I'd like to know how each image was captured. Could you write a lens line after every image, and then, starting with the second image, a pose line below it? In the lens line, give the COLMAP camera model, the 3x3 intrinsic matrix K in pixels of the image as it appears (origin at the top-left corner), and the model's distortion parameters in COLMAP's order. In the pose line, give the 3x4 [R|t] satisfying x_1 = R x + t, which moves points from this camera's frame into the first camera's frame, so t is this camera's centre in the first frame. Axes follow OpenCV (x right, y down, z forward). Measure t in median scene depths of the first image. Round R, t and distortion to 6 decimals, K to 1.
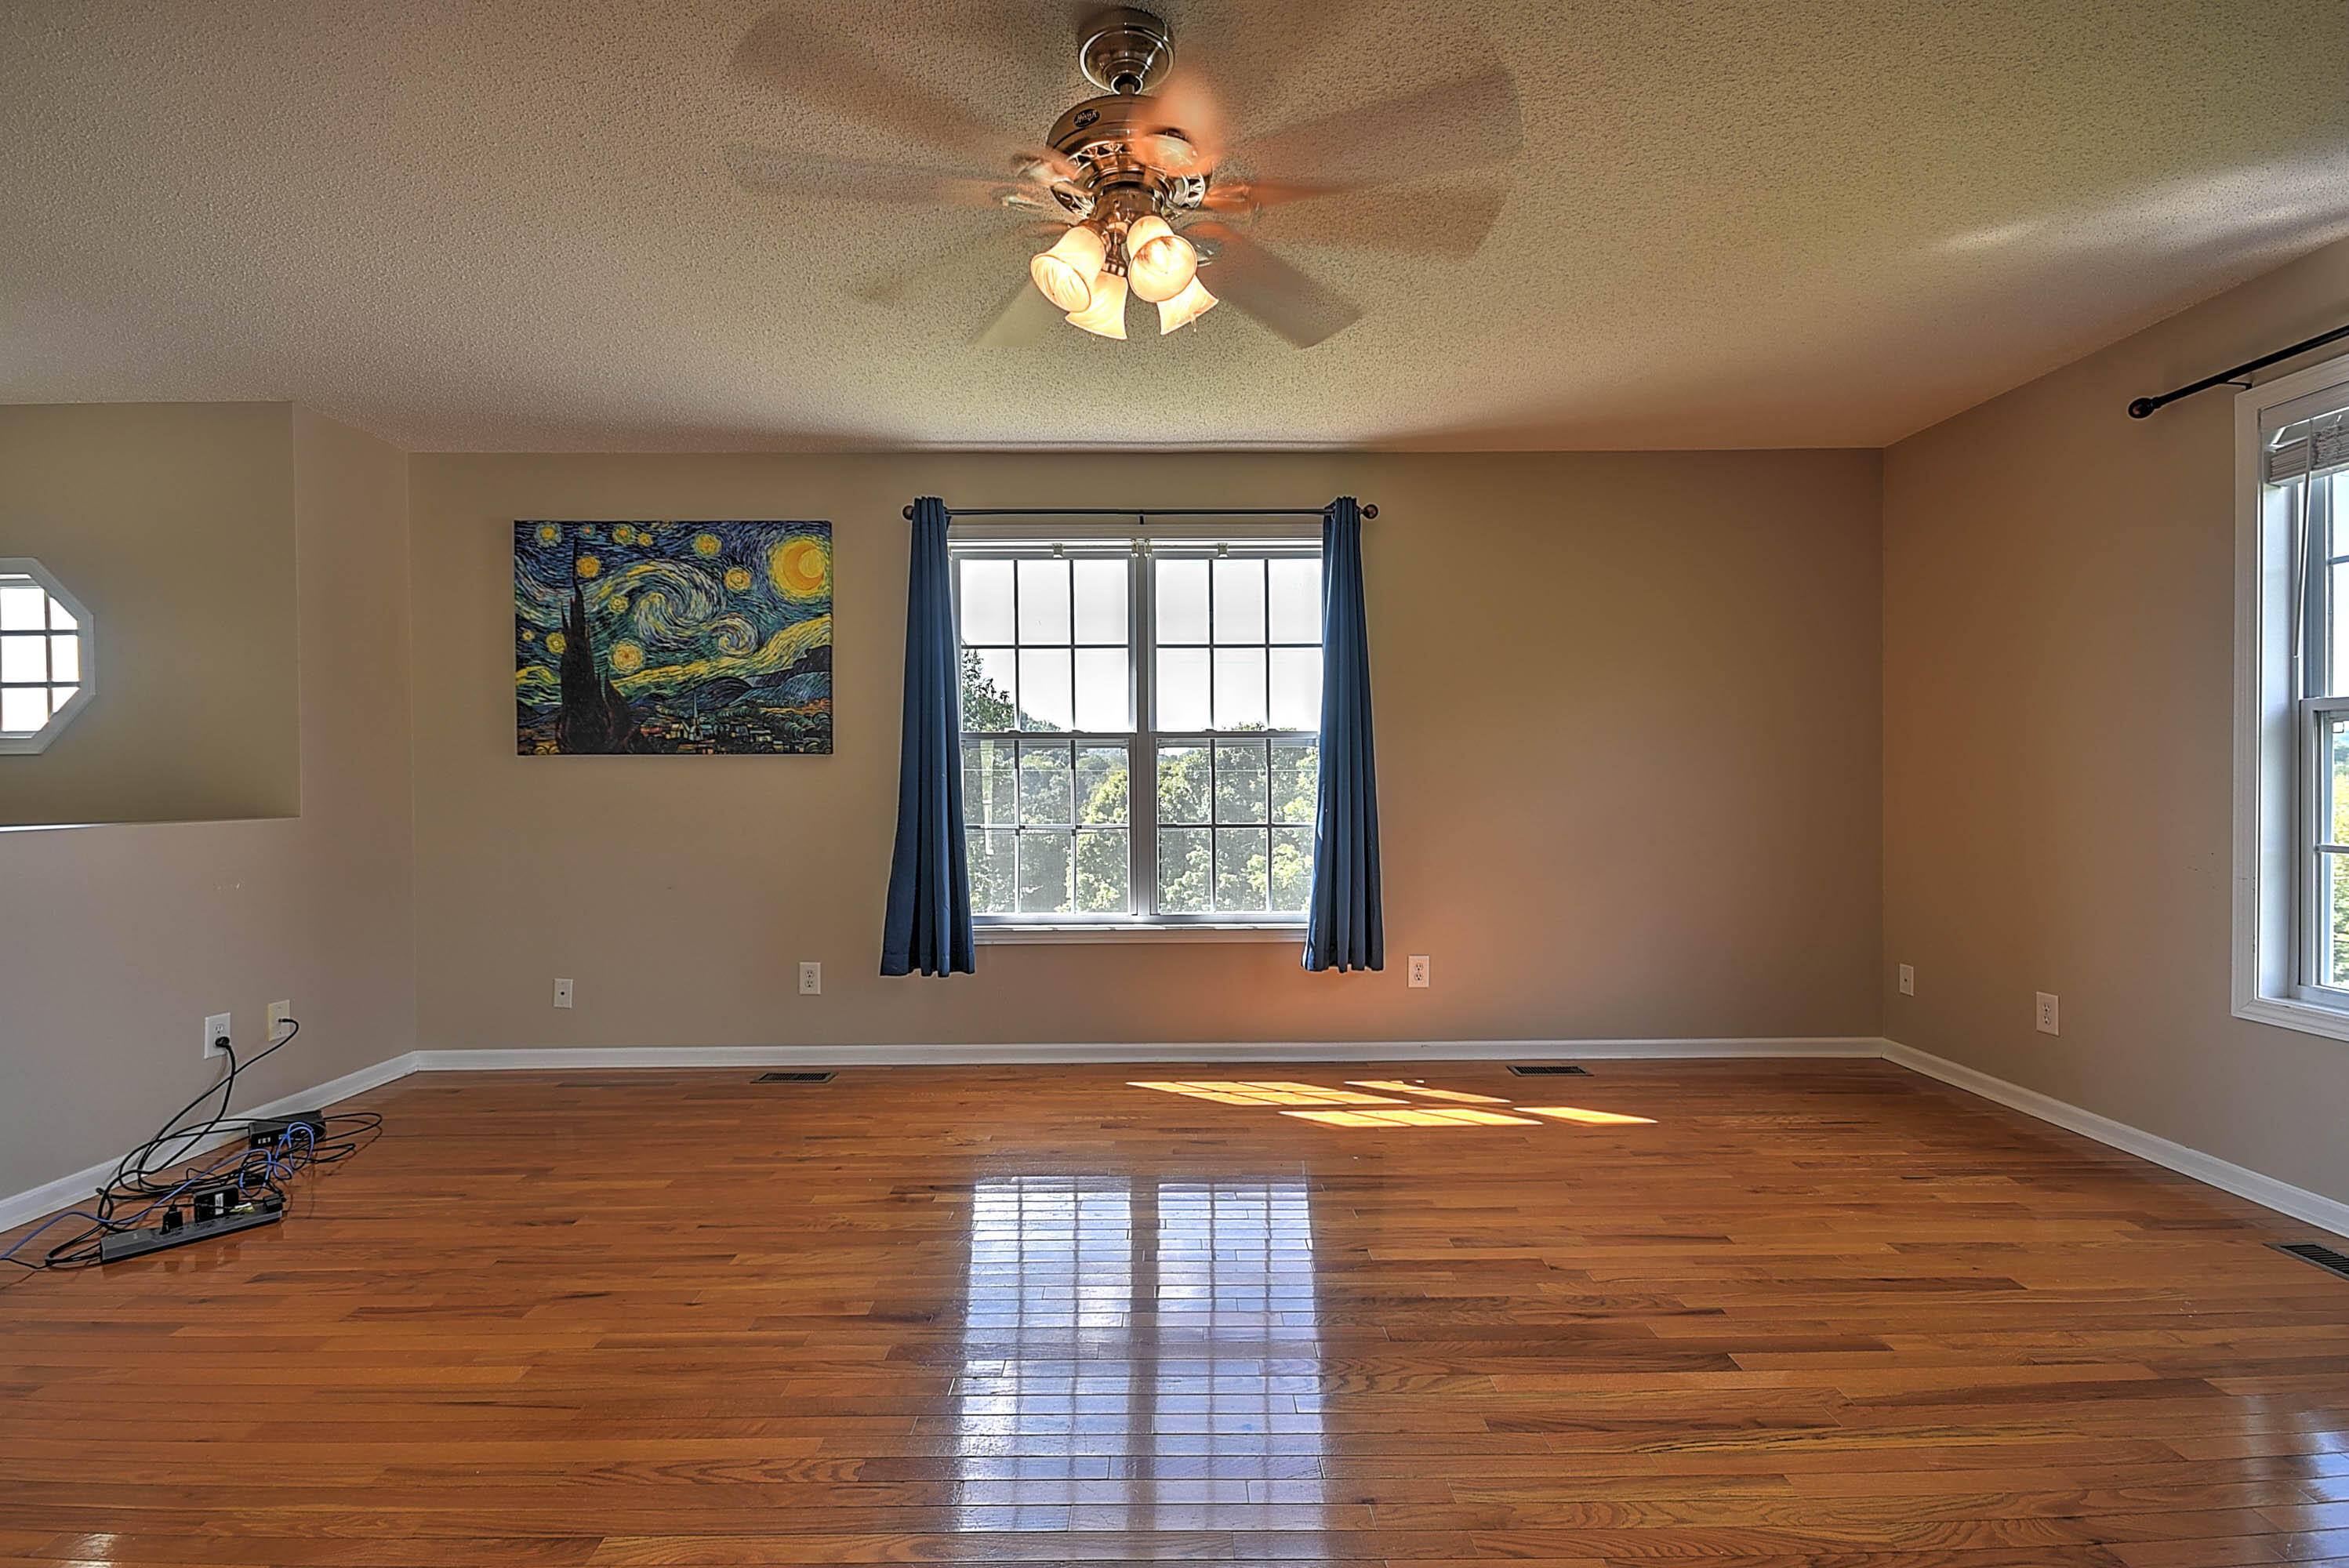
lens RADIAL K [[1025.5, 0, 1172.1], [0, 1025.5, 792.5], [0, 0, 1]] dist [0.012832, -0.006113]
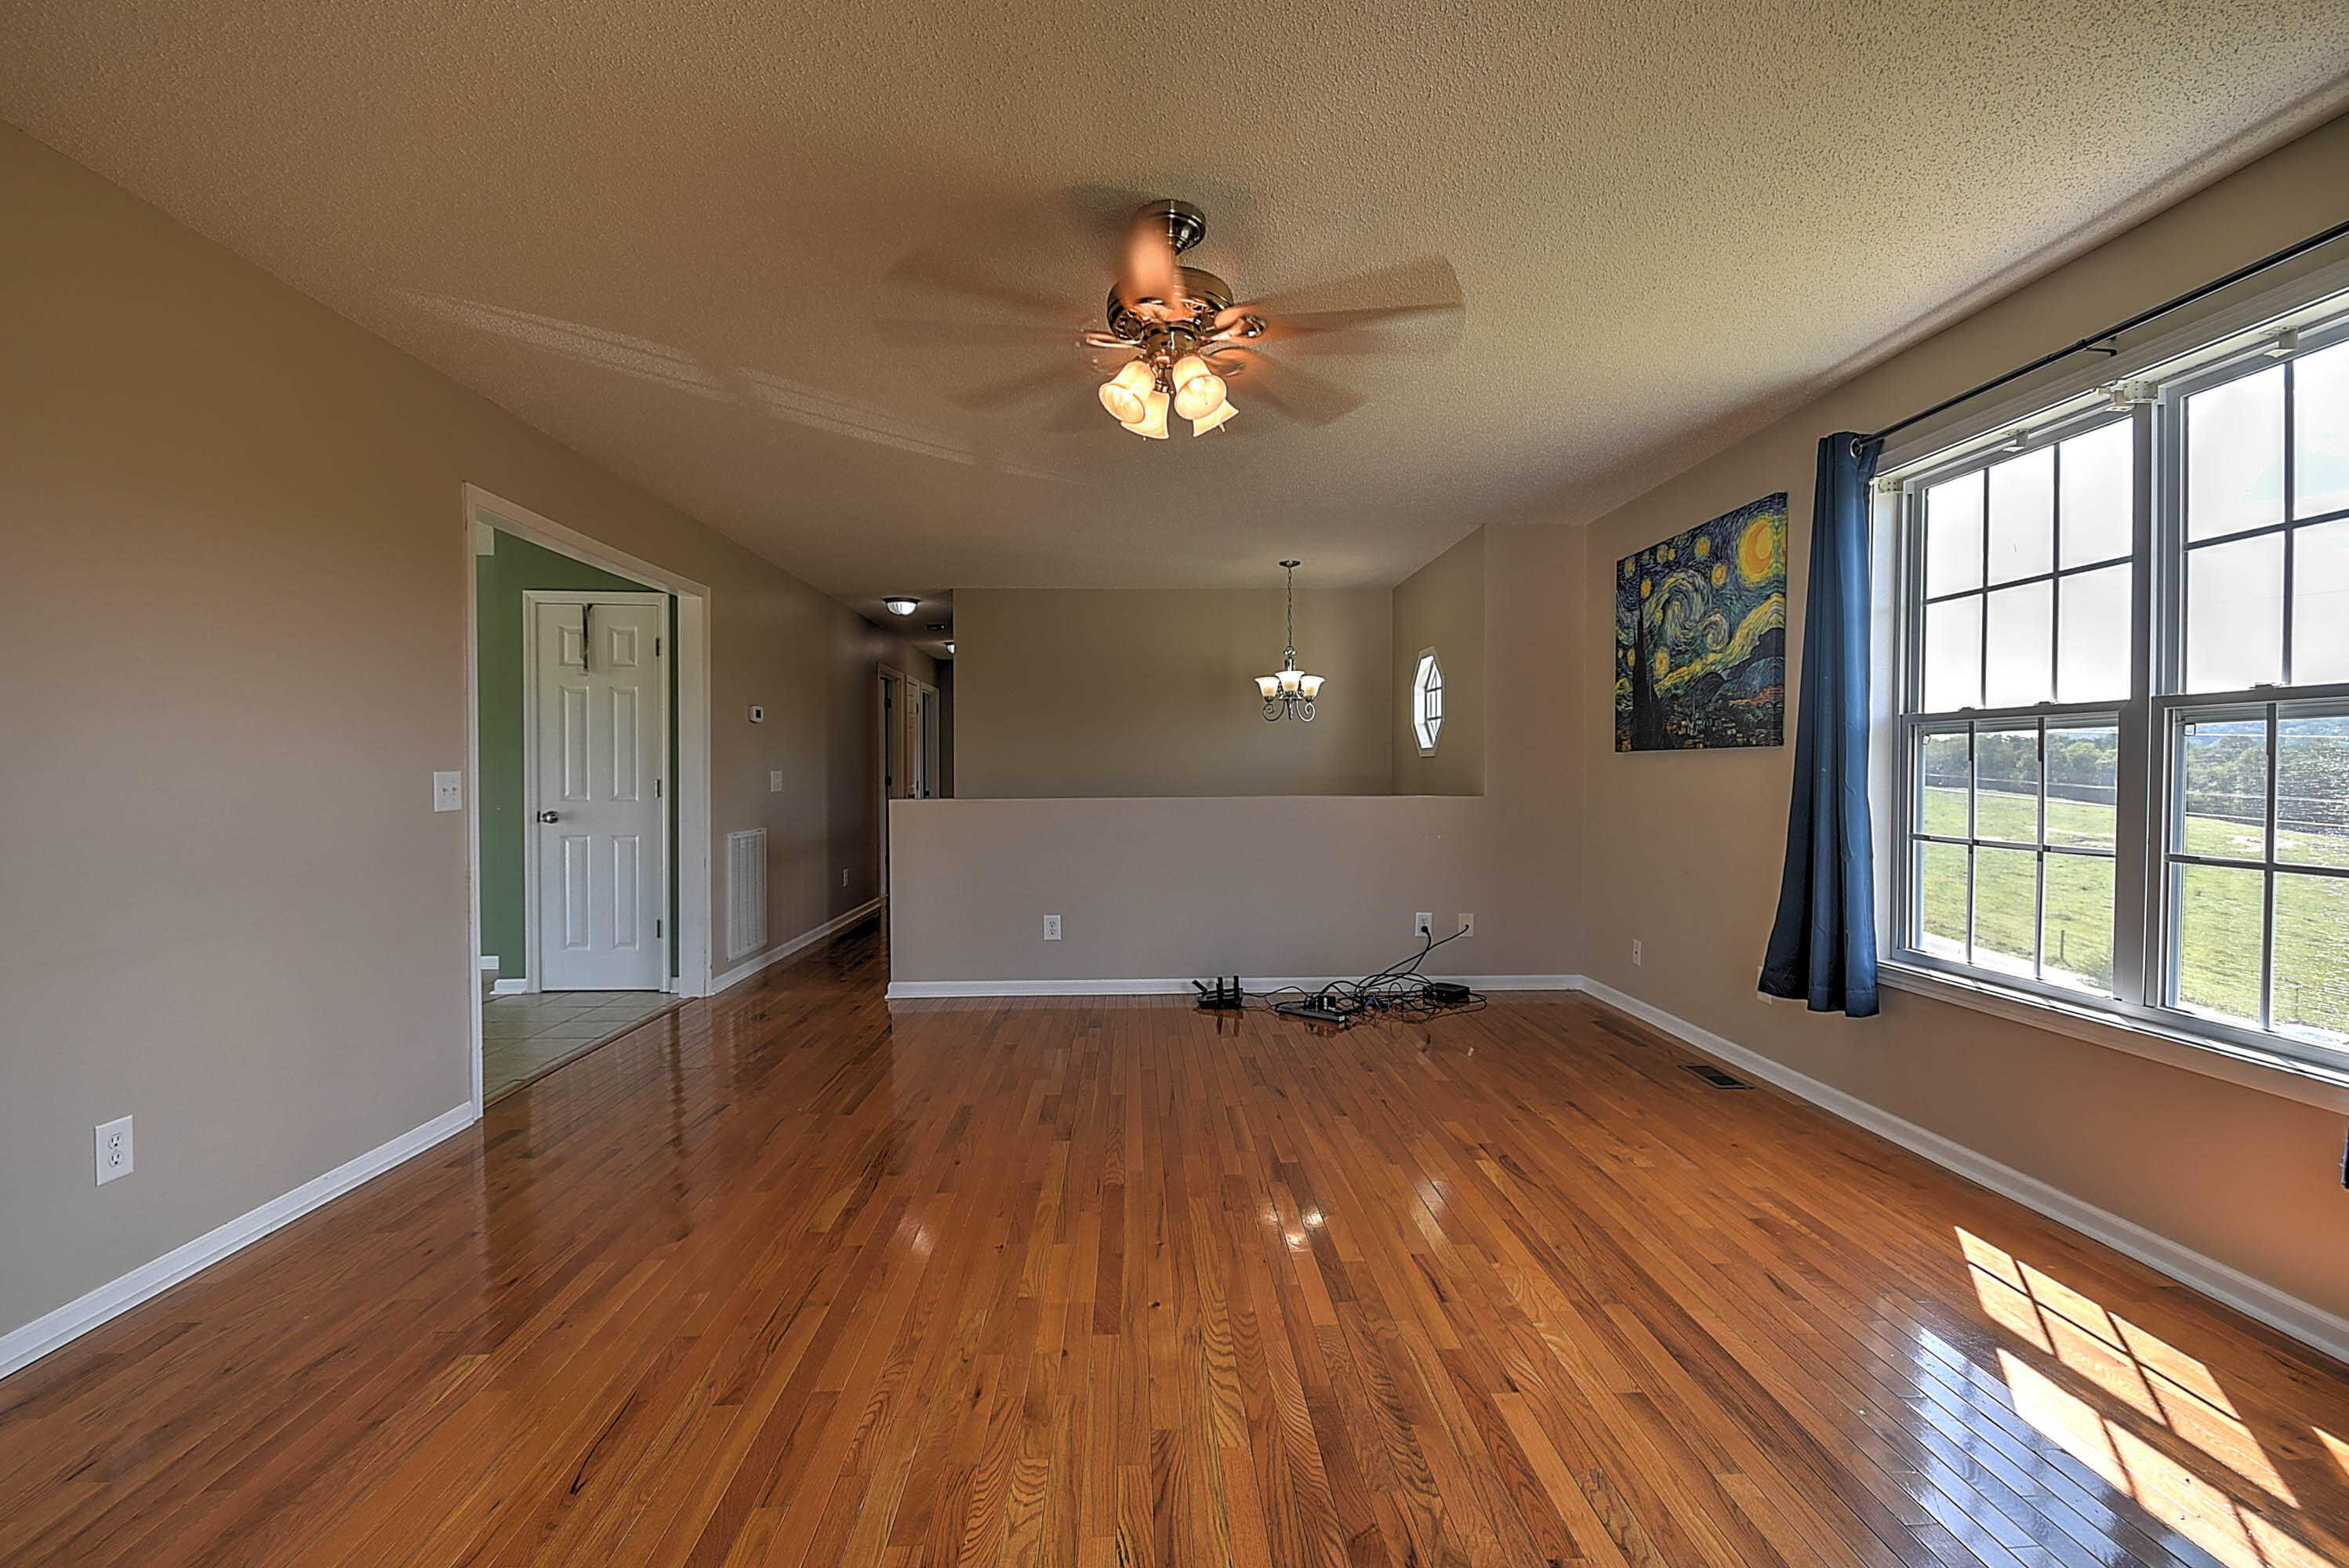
lens RADIAL K [[1025.5, 0, 1173.3], [0, 1025.5, 790.0], [0, 0, 1]] dist [0.012832, -0.006113]
pose [[0.029152, 0.024390, -0.999277, 0.578301], [-0.010393, 0.999656, 0.024096, -0.014852], [0.999521, 0.009683, 0.029395, 0.436485]]
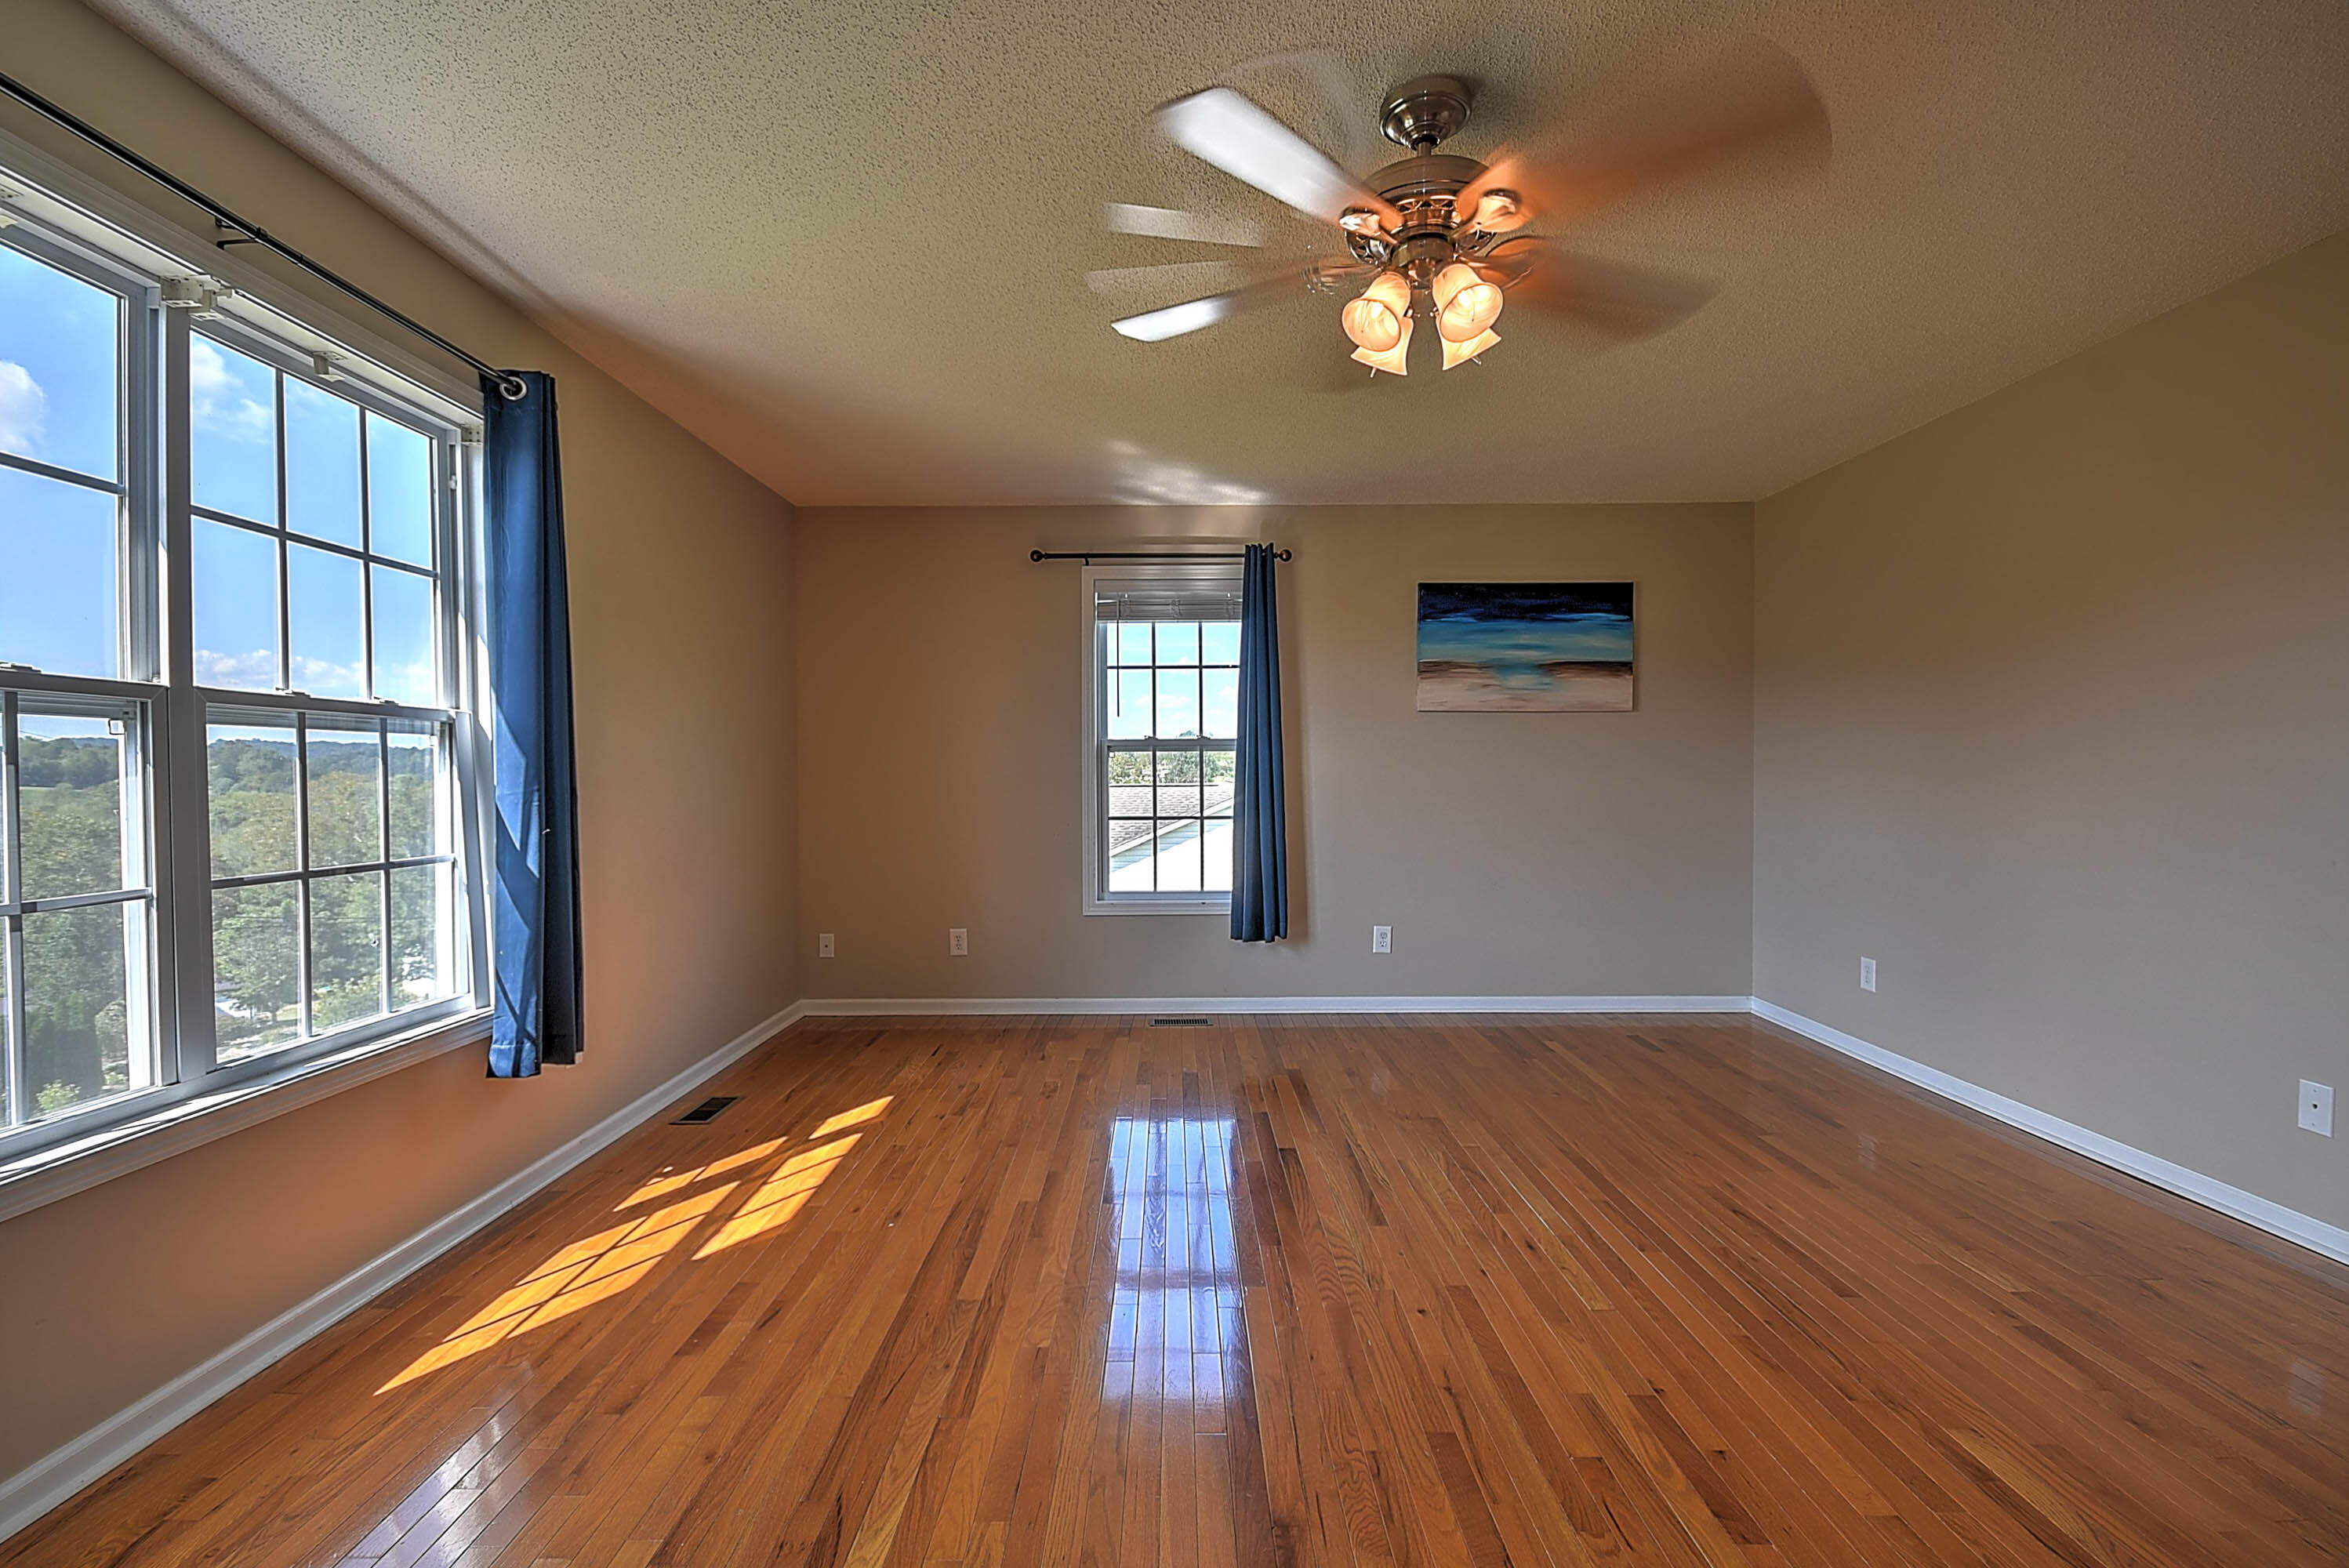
lens RADIAL K [[1025.5, 0, 1174.8], [0, 1025.5, 791.4], [0, 0, 1]] dist [0.012832, -0.006113]
pose [[0.008616, -0.011289, 0.999899, -0.511126], [0.016179, 0.999807, 0.011149, -0.009829], [-0.999832, 0.016081, 0.008797, 0.568186]]
